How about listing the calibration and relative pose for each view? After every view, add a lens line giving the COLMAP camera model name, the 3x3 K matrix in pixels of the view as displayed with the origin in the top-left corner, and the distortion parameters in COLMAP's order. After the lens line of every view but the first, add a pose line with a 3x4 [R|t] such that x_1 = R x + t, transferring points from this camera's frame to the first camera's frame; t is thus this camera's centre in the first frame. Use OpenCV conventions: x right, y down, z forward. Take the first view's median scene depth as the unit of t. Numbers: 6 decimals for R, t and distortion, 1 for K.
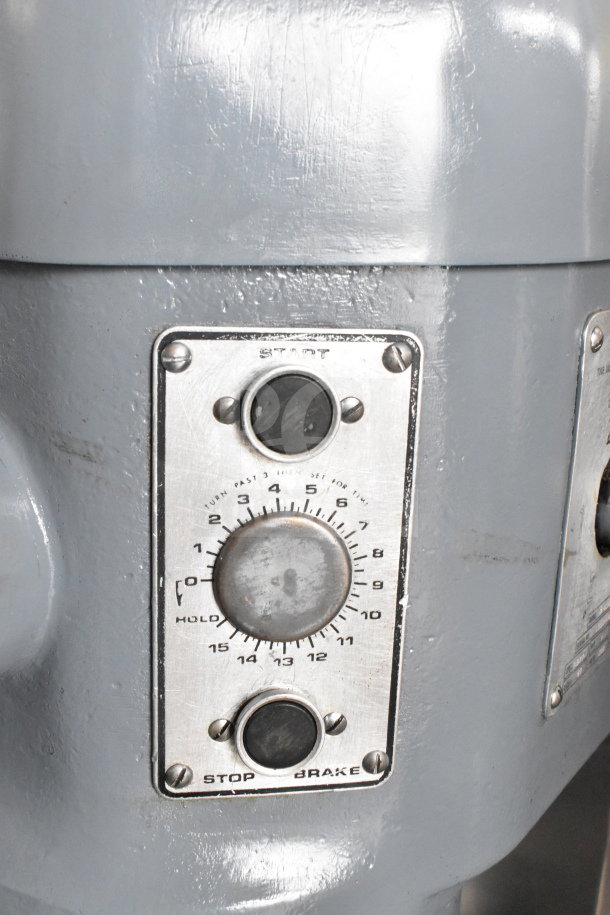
lens RADIAL K [[1016.4, 0, 305.0], [0, 1016.4, 457.5], [0, 0, 1]] dist [-0.003357, -0.004634]
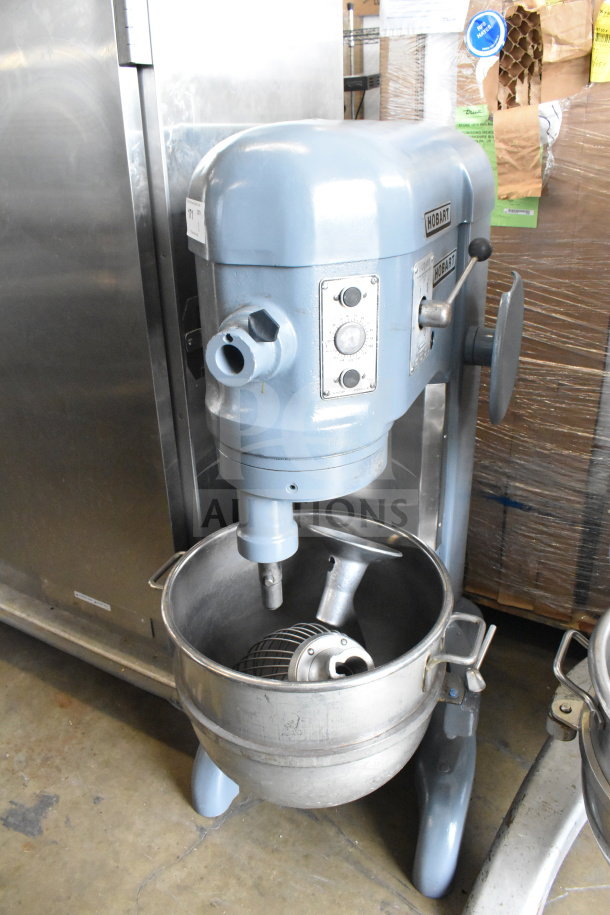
lens RADIAL K [[697.7, 0, 305.0], [0, 697.7, 457.5], [0, 0, 1]] dist [-0.098011, 0.004465]
pose [[0.976567, -0.144383, 0.159595, -0.708323], [0.113615, 0.975678, 0.187465, 0.041464], [-0.182780, -0.164940, 0.969219, -1.731687]]
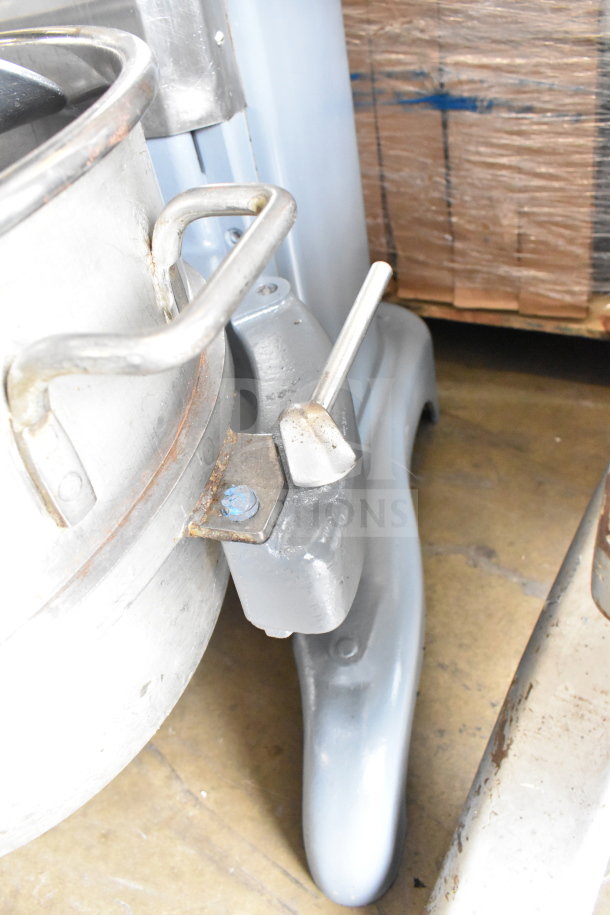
lens RADIAL K [[697.7, 0, 305.0], [0, 697.7, 457.5], [0, 0, 1]] dist [-0.098011, 0.004465]
pose [[0.935084, -0.339661, 0.101233, 0.473509], [0.259823, 0.851203, 0.456011, 1.545055], [-0.241059, -0.400106, 0.884198, 0.550387]]
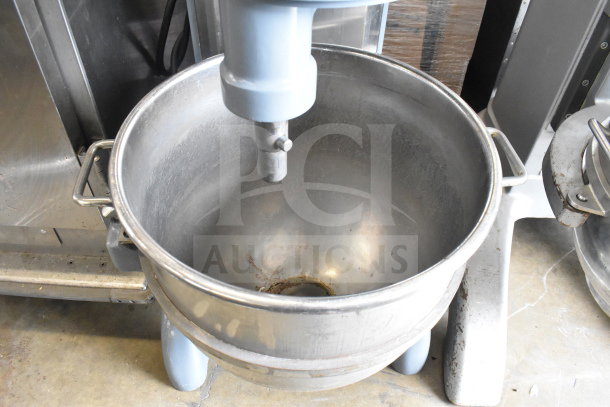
lens RADIAL K [[468.5, 0, 305.0], [0, 468.5, 203.5], [0, 0, 1]] dist [-0.098292, 0.009812]
pose [[0.768242, -0.475337, 0.428787, -1.135340], [0.167373, 0.795659, 0.582162, 0.510676], [-0.617892, -0.375474, 0.690817, 0.367262]]
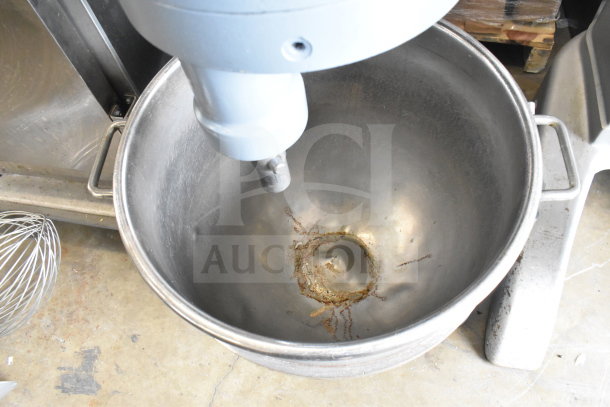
lens RADIAL K [[468.5, 0, 305.0], [0, 468.5, 203.5], [0, 0, 1]] dist [-0.098292, 0.009812]
pose [[0.848645, -0.509667, 0.141568, -0.609220], [0.260281, 0.635341, 0.727046, 0.316104], [-0.460495, -0.580156, 0.671836, 0.510424]]
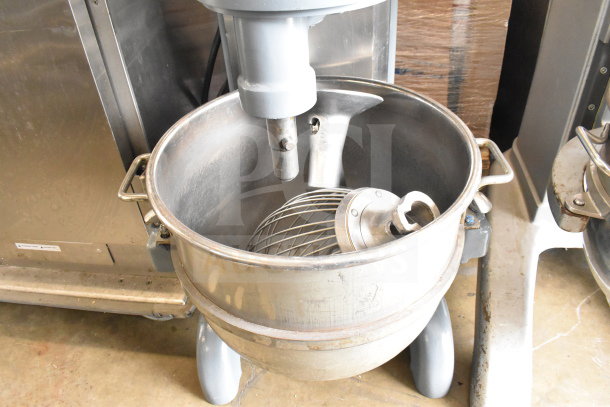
lens RADIAL K [[465.1, 0, 305.0], [0, 465.1, 203.5], [0, 0, 1]] dist [-0.098011, 0.004465]
pose [[0.819719, -0.416658, 0.393010, -1.197764], [0.232313, 0.869046, 0.436794, 0.673375], [-0.523538, -0.266747, 0.809169, -0.069220]]
